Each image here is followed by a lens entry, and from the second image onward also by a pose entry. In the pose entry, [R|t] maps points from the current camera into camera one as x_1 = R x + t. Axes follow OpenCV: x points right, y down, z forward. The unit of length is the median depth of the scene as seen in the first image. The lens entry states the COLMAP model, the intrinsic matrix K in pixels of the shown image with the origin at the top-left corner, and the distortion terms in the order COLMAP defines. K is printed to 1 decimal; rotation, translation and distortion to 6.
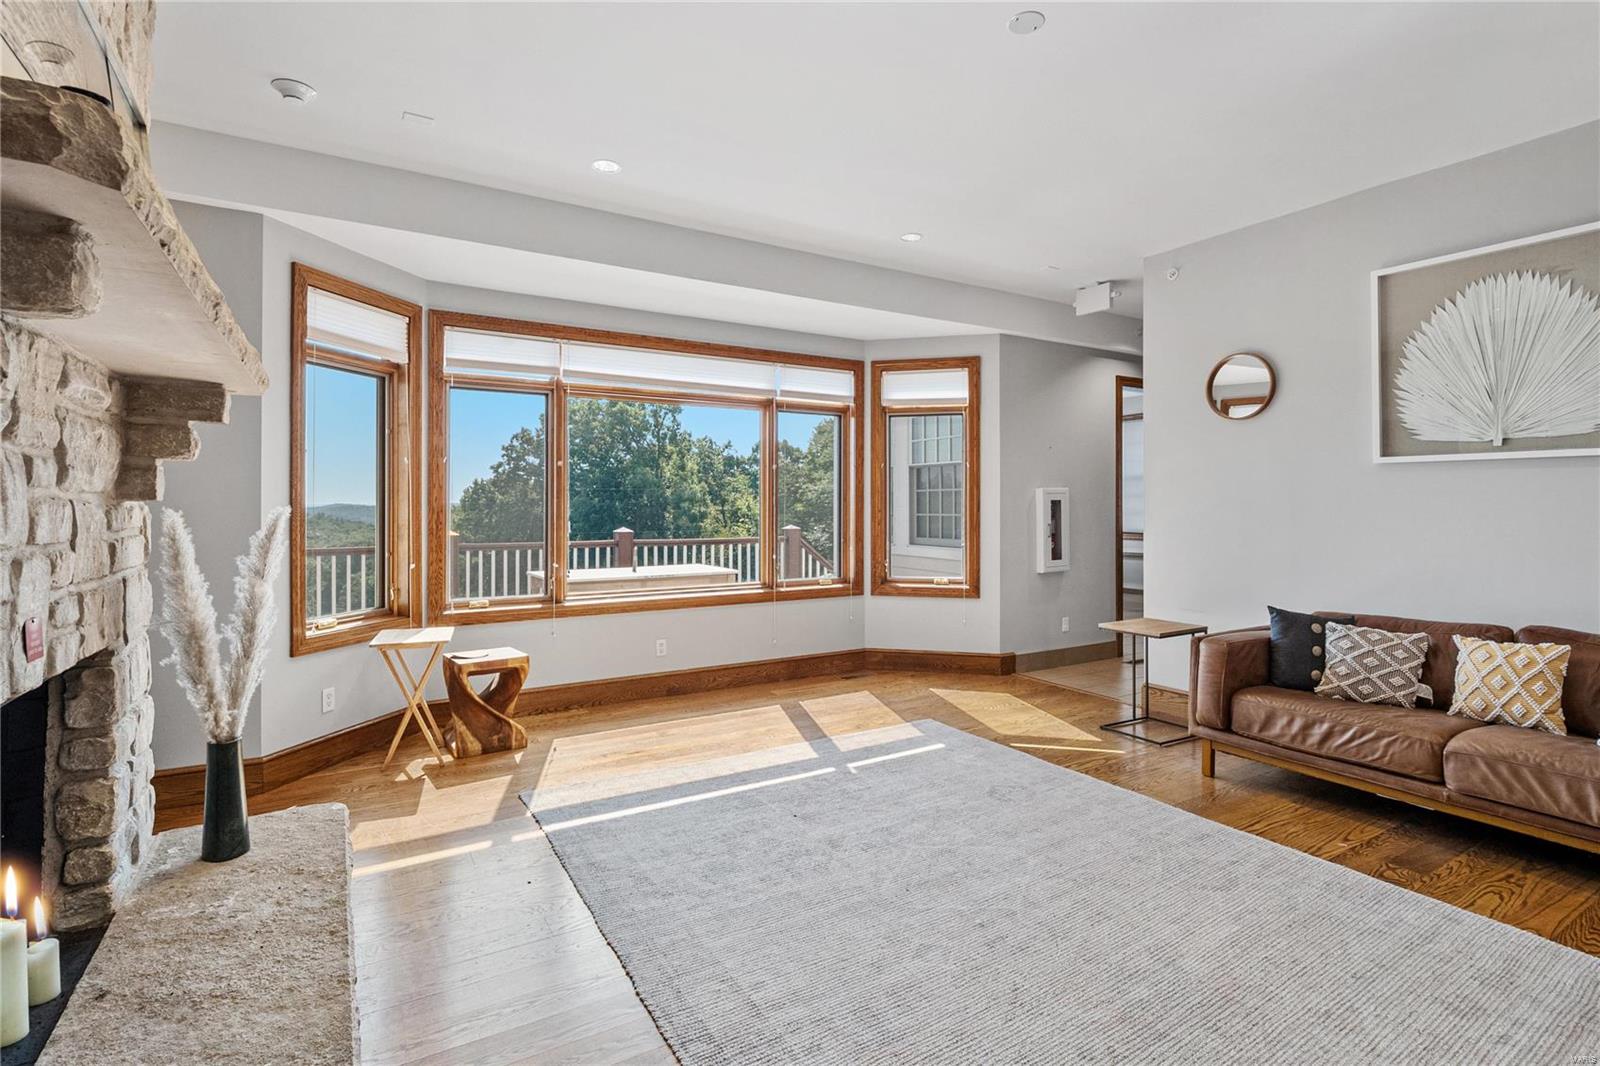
lens RADIAL K [[759.7, 0, 774.0], [0, 759.7, 507.7], [0, 0, 1]] dist [-0.011899, -0.000125]
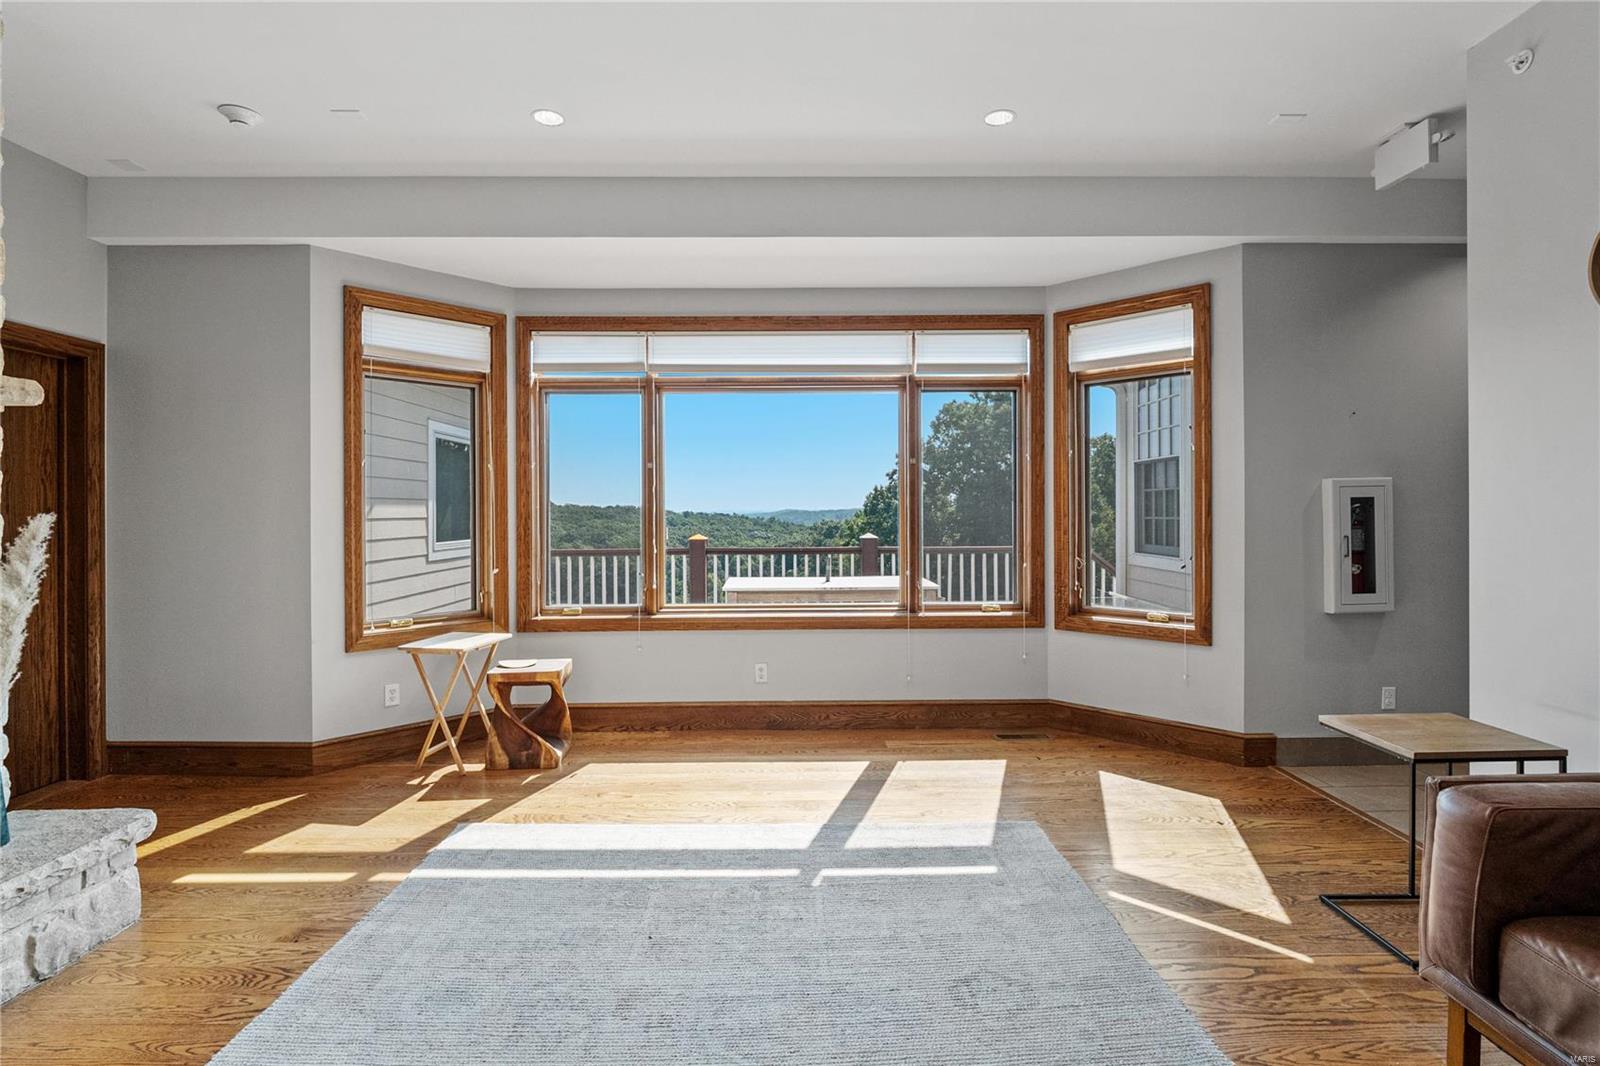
lens RADIAL K [[741.0, 0, 801.8], [0, 741.0, 518.3], [0, 0, 1]] dist [-0.015756, -0.000540]
pose [[0.868502, 0.000236, -0.495686, 0.332985], [0.003846, 0.999967, 0.007215, 0.000900], [0.495671, -0.008173, 0.868472, 0.306436]]
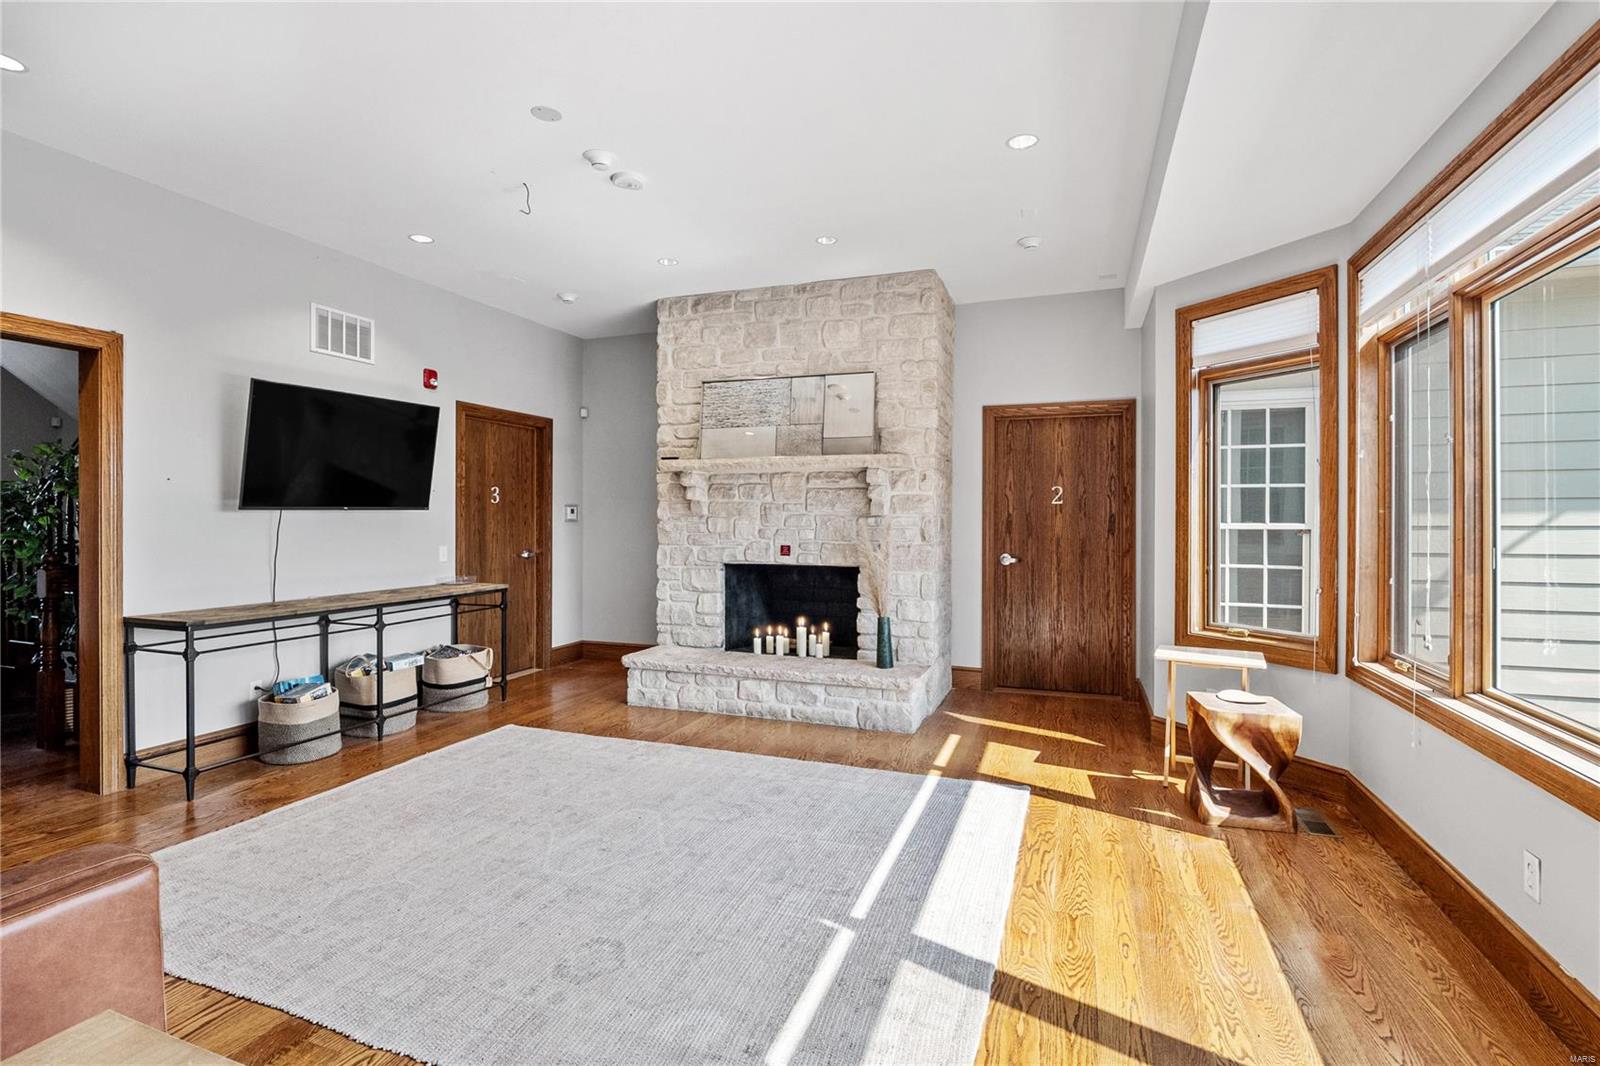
lens RADIAL K [[741.0, 0, 801.8], [0, 741.0, 518.3], [0, 0, 1]] dist [-0.015756, -0.000540]
pose [[-0.769147, -0.003096, -0.639065, 0.406427], [-0.003730, 0.999993, -0.000355, 0.001722], [0.639061, 0.002111, -0.769153, 1.133189]]
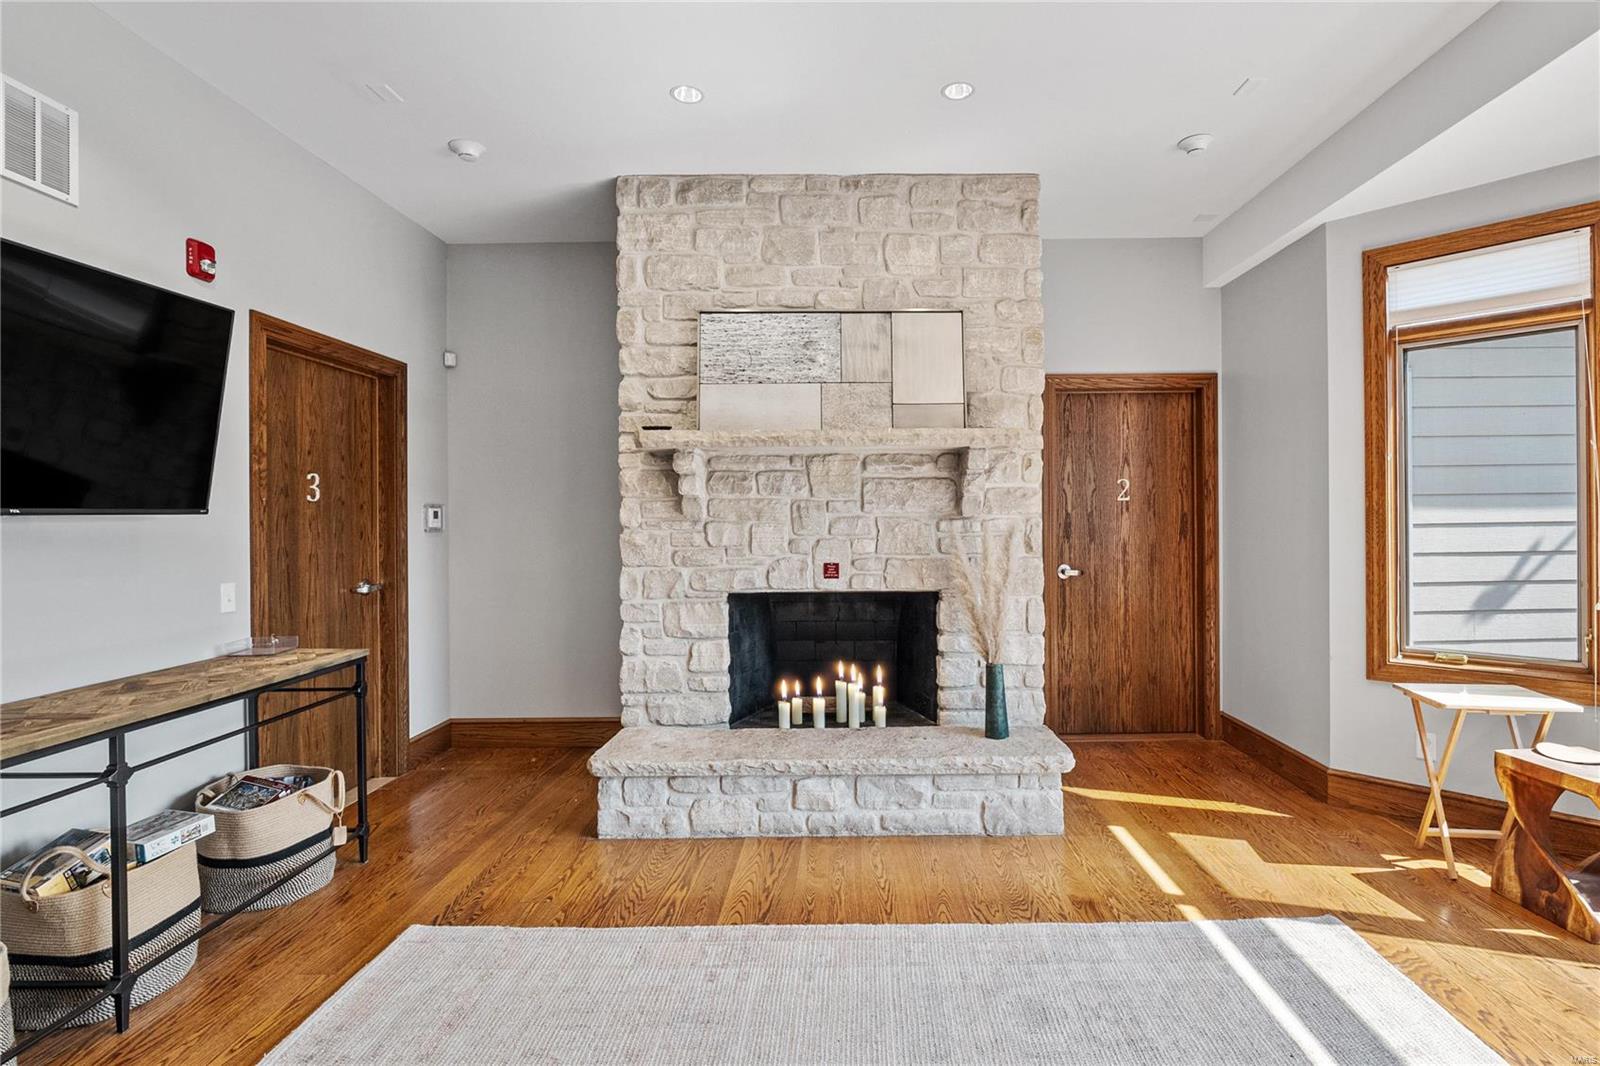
lens RADIAL K [[773.7, 0, 830.4], [0, 773.7, 516.8], [0, 0, 1]] dist [-0.018698, -0.000627]
pose [[-0.525560, 0.000441, -0.850756, 0.376665], [0.007060, 0.999968, -0.003844, -0.001192], [0.850727, -0.008027, -0.525547, 0.696244]]
